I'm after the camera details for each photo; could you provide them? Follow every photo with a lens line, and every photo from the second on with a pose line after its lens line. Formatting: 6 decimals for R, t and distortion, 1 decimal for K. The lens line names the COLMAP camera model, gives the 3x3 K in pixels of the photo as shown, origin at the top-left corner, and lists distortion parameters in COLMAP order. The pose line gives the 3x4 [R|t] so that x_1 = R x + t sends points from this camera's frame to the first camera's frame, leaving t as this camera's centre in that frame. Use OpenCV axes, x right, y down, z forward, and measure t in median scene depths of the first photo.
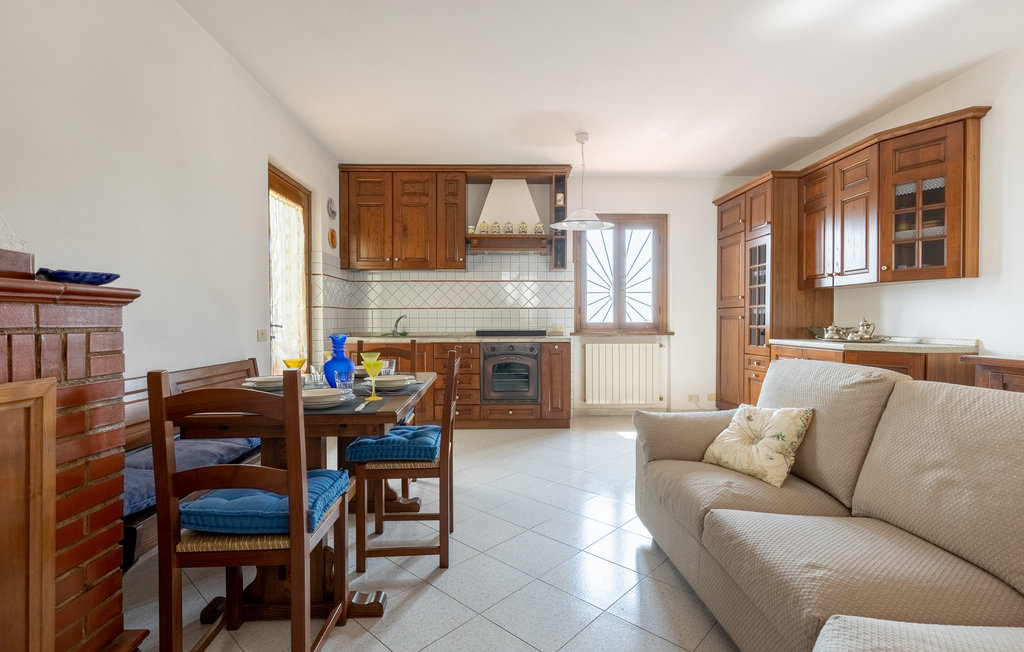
lens RADIAL K [[478.5, 0, 512.0], [0, 478.5, 326.0], [0, 0, 1]] dist [-0.000587, -0.000032]
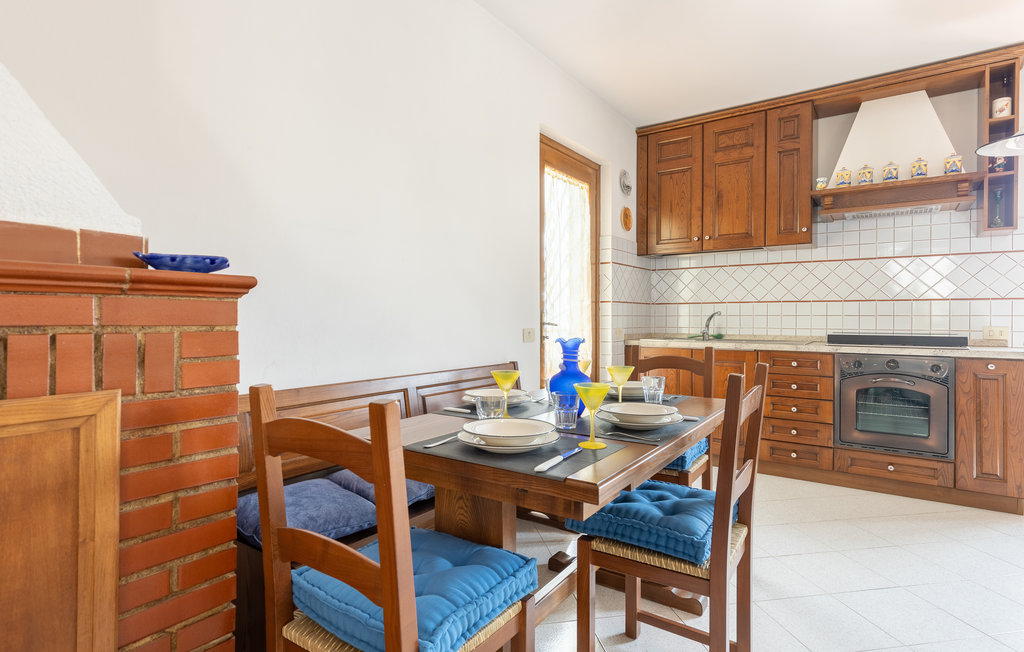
lens RADIAL K [[524.7, 0, 510.8], [0, 524.7, 319.1], [0, 0, 1]] dist [-0.000526, -0.000366]
pose [[0.796014, 0.006252, -0.605246, 0.014758], [-0.012150, 0.999910, -0.005652, -0.002323], [0.605156, 0.011852, 0.796018, 0.157792]]
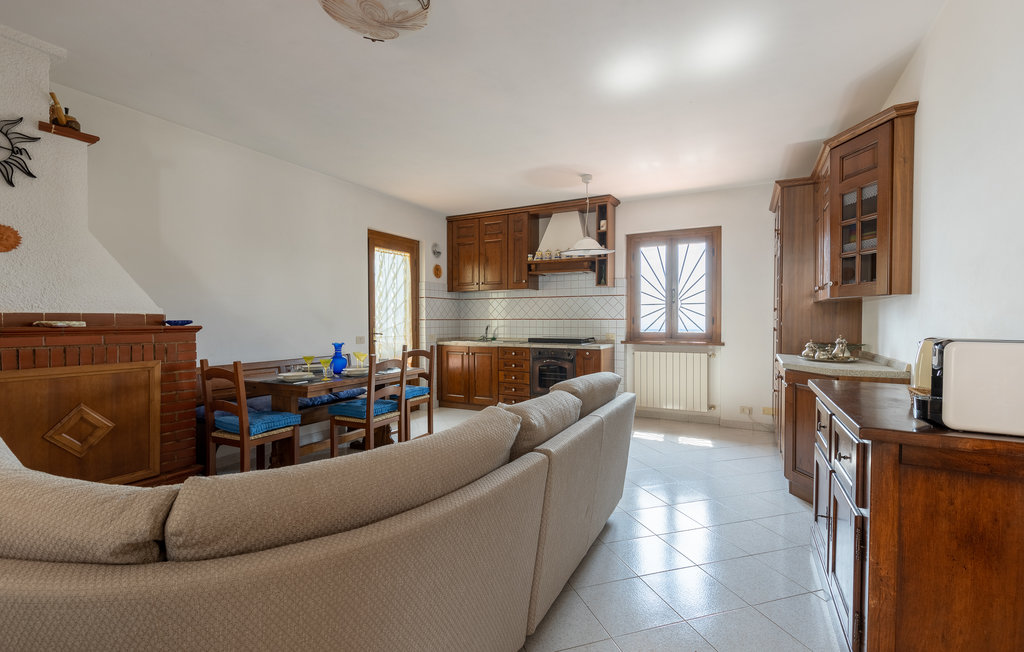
lens RADIAL K [[455.8, 0, 512.0], [0, 455.8, 326.0], [0, 0, 1]] dist [0.001627, -0.000003]
pose [[0.869235, 0.007835, -0.494336, 0.476839], [-0.007018, 0.999969, 0.003509, -0.025728], [0.494349, 0.000419, 0.869264, -0.066064]]
